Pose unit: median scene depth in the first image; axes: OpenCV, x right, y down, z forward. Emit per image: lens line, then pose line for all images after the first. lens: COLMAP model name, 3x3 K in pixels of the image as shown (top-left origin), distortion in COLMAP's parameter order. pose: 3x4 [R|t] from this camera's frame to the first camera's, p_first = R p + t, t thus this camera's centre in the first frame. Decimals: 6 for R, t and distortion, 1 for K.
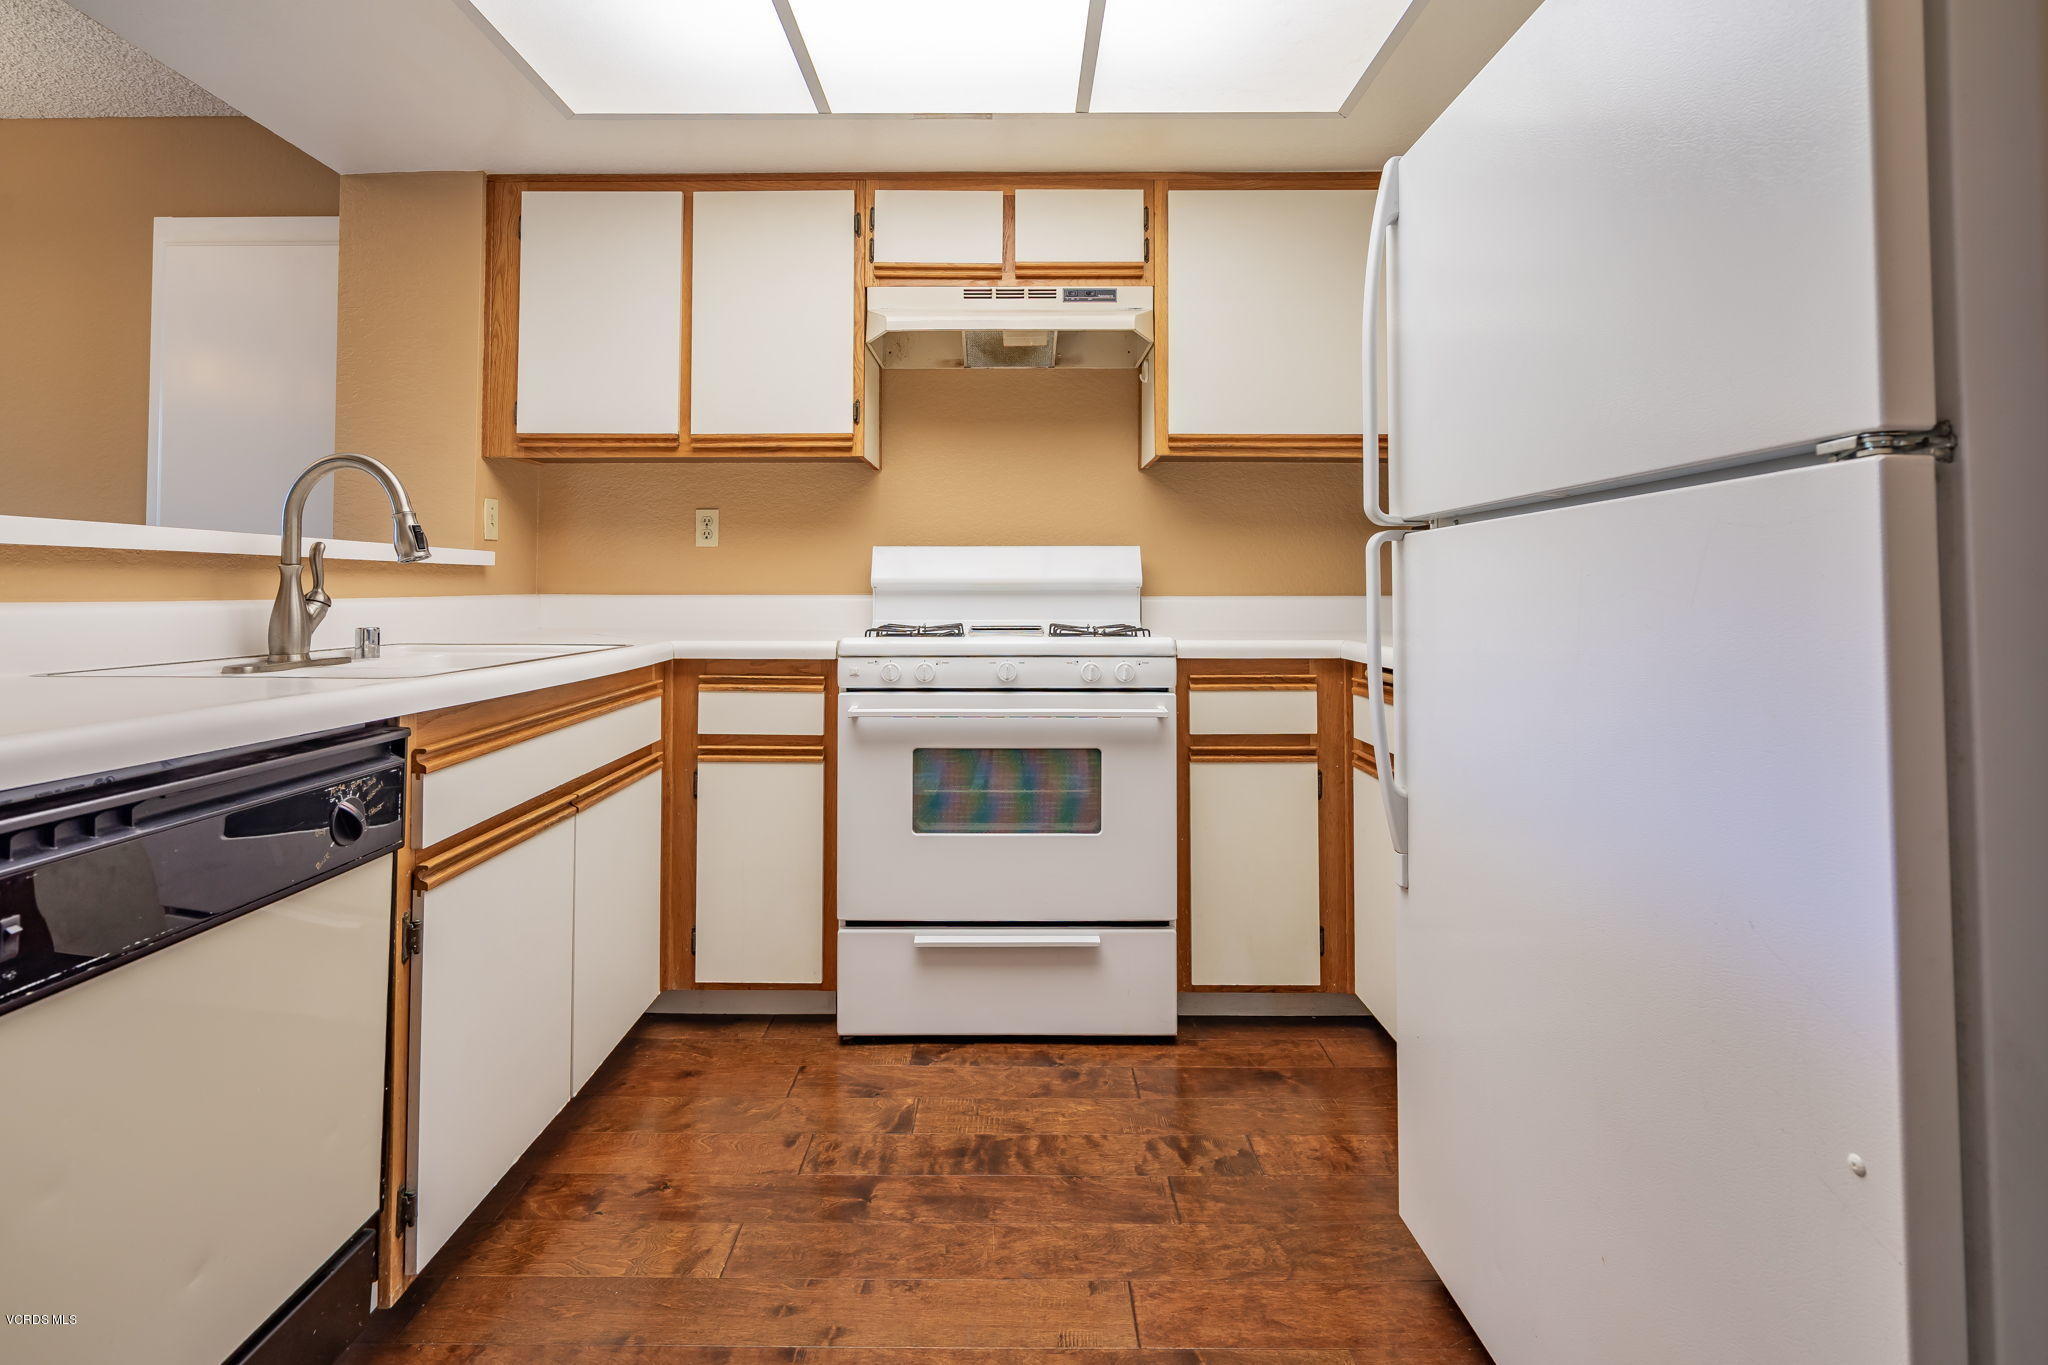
lens RADIAL K [[965.7, 0, 1016.8], [0, 965.7, 563.9], [0, 0, 1]] dist [-0.001526, 0.001051]
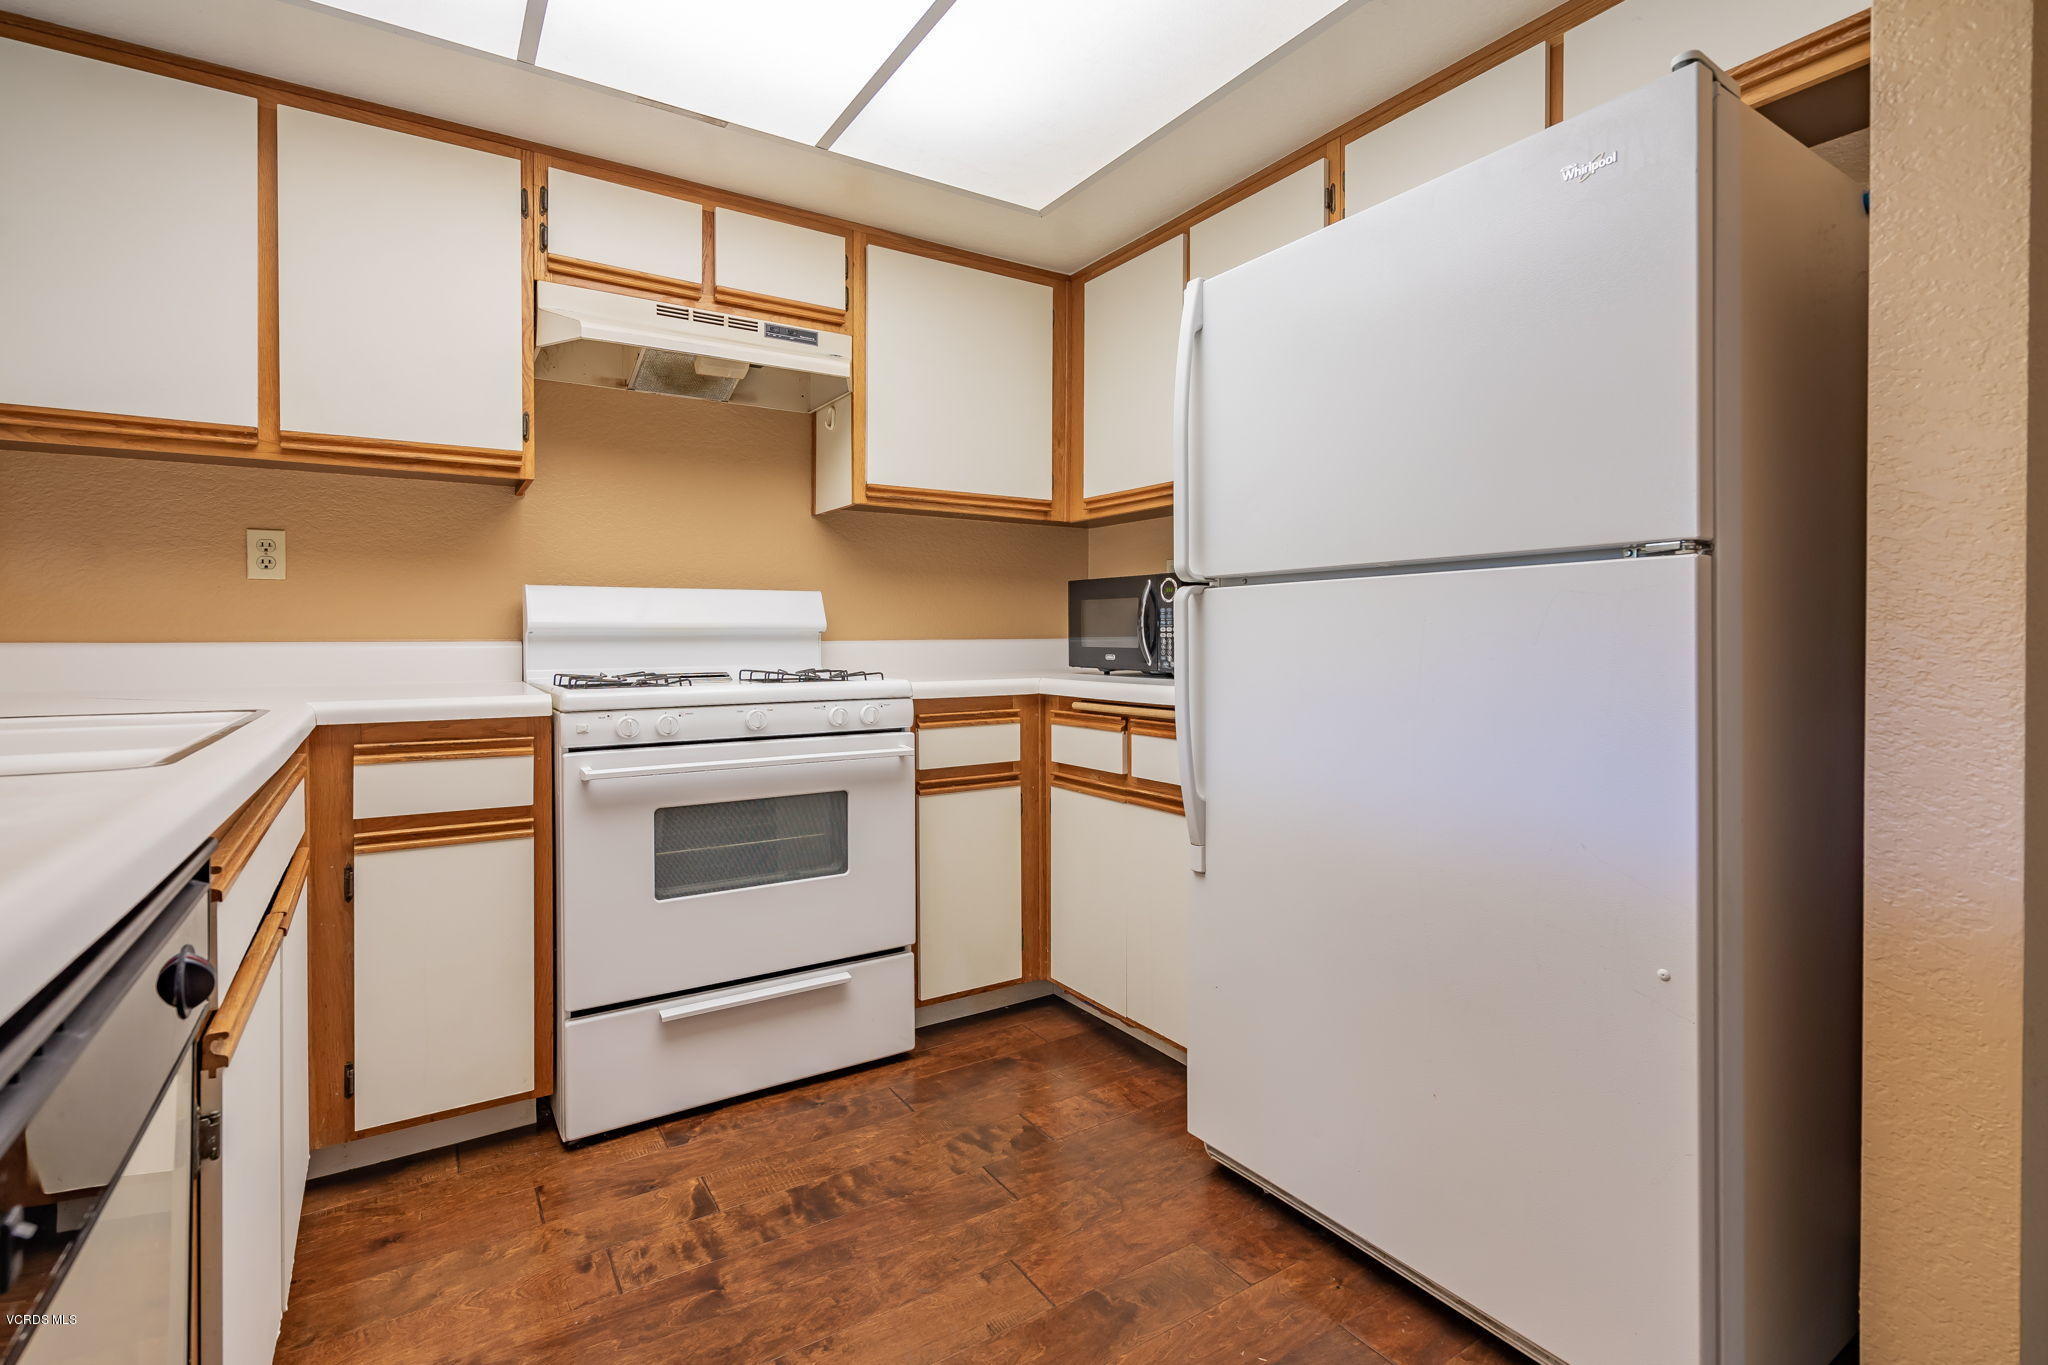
lens RADIAL K [[933.5, 0, 1020.1], [0, 933.5, 645.3], [0, 0, 1]] dist [-0.004300, 0.005036]
pose [[0.842335, -0.007882, 0.538897, -0.287189], [-0.012834, 0.999316, 0.034676, 0.001715], [-0.538801, -0.036125, 0.841658, 0.078100]]
